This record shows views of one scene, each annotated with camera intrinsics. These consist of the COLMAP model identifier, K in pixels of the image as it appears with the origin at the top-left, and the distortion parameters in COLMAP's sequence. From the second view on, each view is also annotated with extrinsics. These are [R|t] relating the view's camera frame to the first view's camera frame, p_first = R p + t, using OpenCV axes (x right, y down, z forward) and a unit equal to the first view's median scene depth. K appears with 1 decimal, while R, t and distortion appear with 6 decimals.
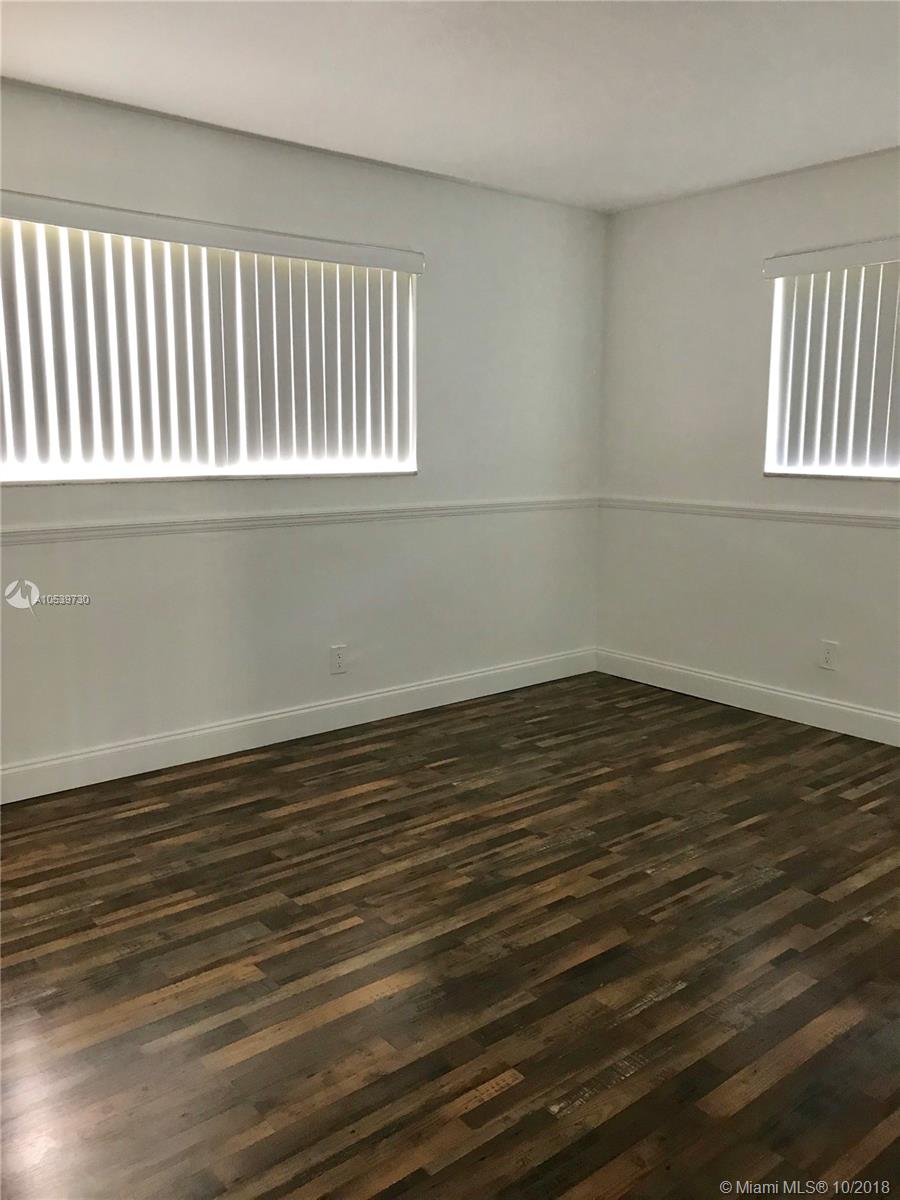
lens RADIAL K [[967.9, 0, 457.1], [0, 967.9, 593.7], [0, 0, 1]] dist [0.044525, -0.041776]
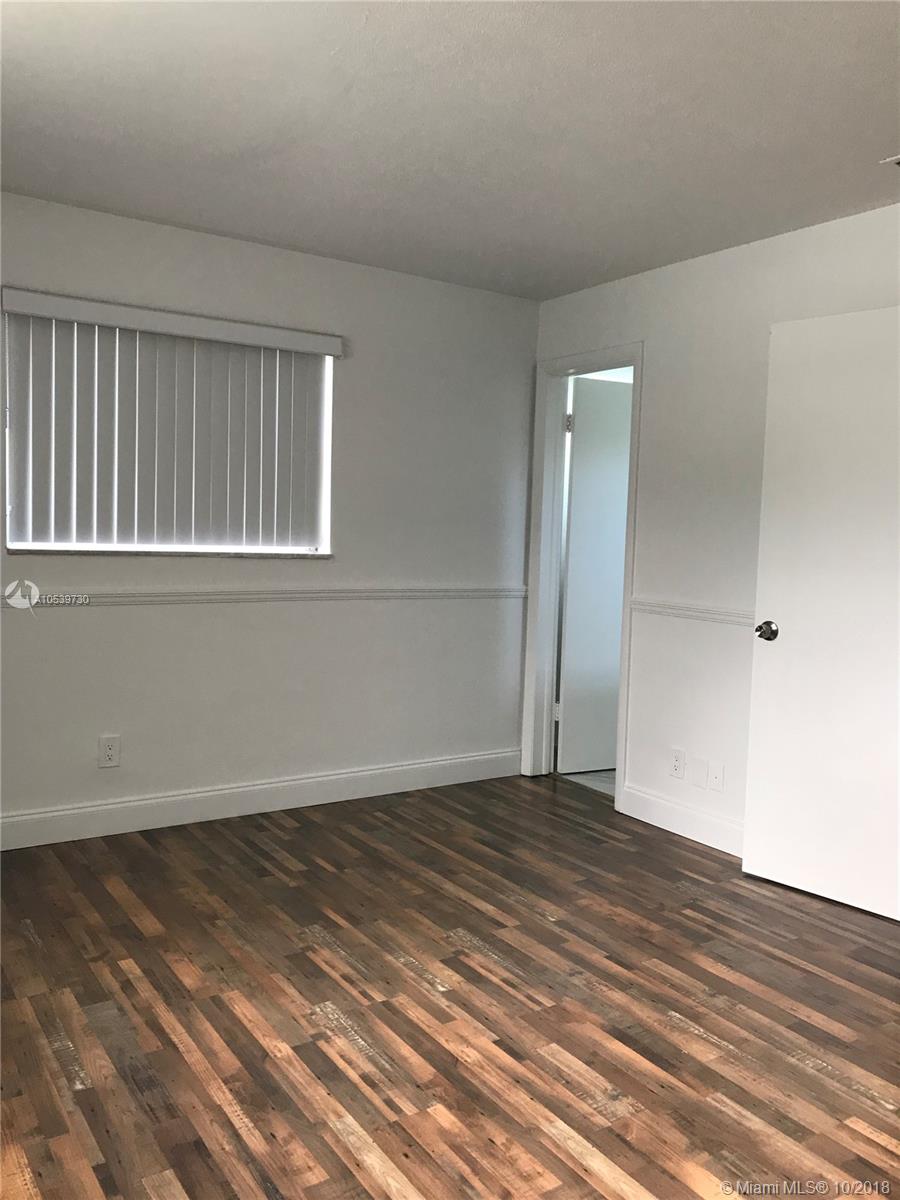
lens RADIAL K [[967.9, 0, 460.3], [0, 967.9, 603.3], [0, 0, 1]] dist [0.044525, -0.041776]
pose [[0.110469, -0.074831, 0.991059, -0.643056], [0.127718, 0.989963, 0.060512, -0.119369], [-0.985639, 0.119891, 0.118917, 0.784577]]
